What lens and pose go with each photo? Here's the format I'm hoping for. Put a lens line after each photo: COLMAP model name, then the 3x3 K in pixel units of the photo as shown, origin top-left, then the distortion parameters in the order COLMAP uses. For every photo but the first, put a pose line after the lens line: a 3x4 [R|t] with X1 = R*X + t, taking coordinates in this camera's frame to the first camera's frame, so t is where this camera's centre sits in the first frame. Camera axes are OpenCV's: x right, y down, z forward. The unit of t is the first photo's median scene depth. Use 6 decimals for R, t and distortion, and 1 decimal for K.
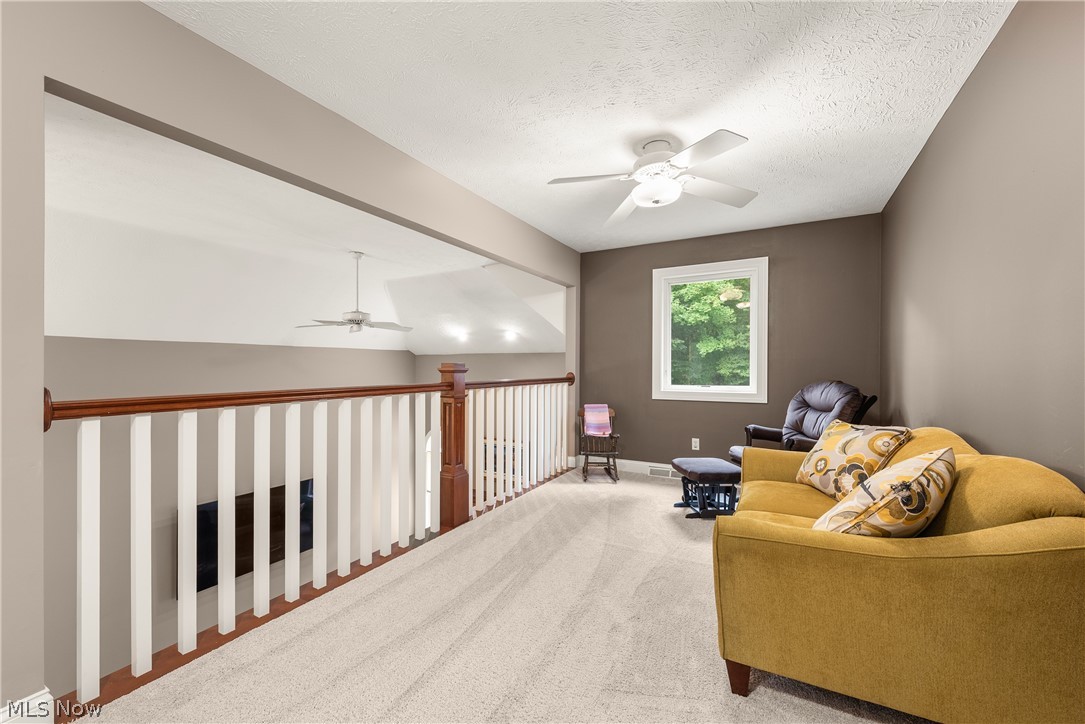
lens RADIAL K [[432.5, 0, 542.5], [0, 432.5, 362.0], [0, 0, 1]] dist [0.001255, -0.000035]
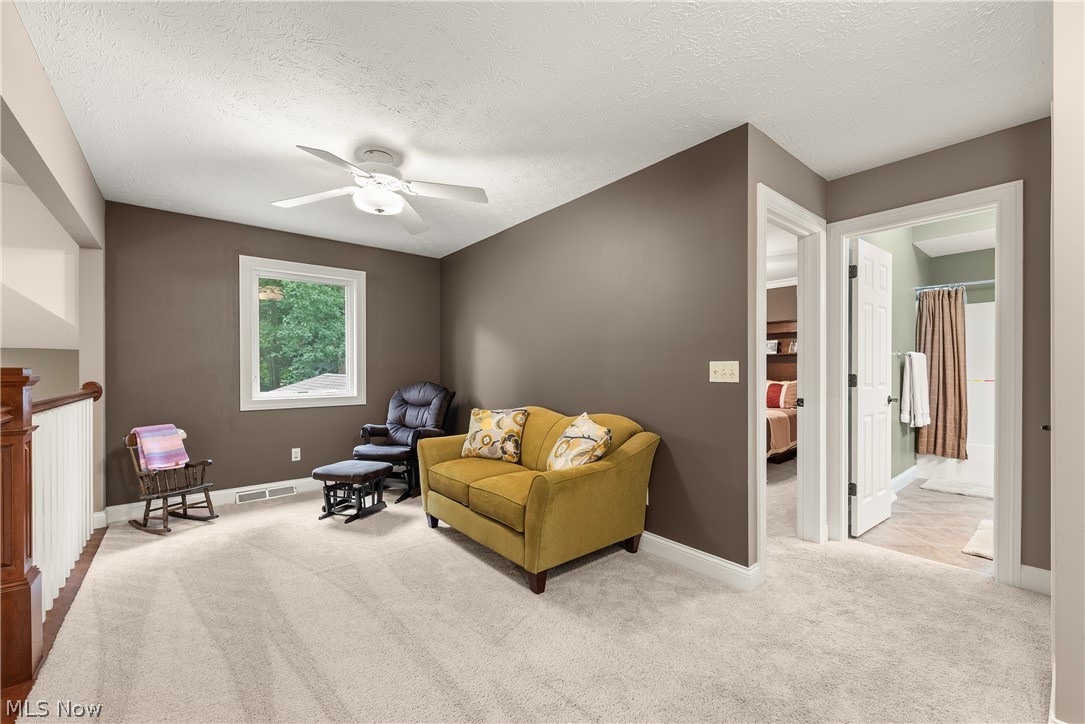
lens RADIAL K [[438.4, 0, 542.5], [0, 438.4, 362.0], [0, 0, 1]] dist [0.000806, -0.000045]
pose [[0.369205, 0.015042, 0.929226, -0.428157], [-0.006096, 0.999887, -0.013764, 0.000062], [-0.929328, -0.000583, 0.369254, 0.201098]]
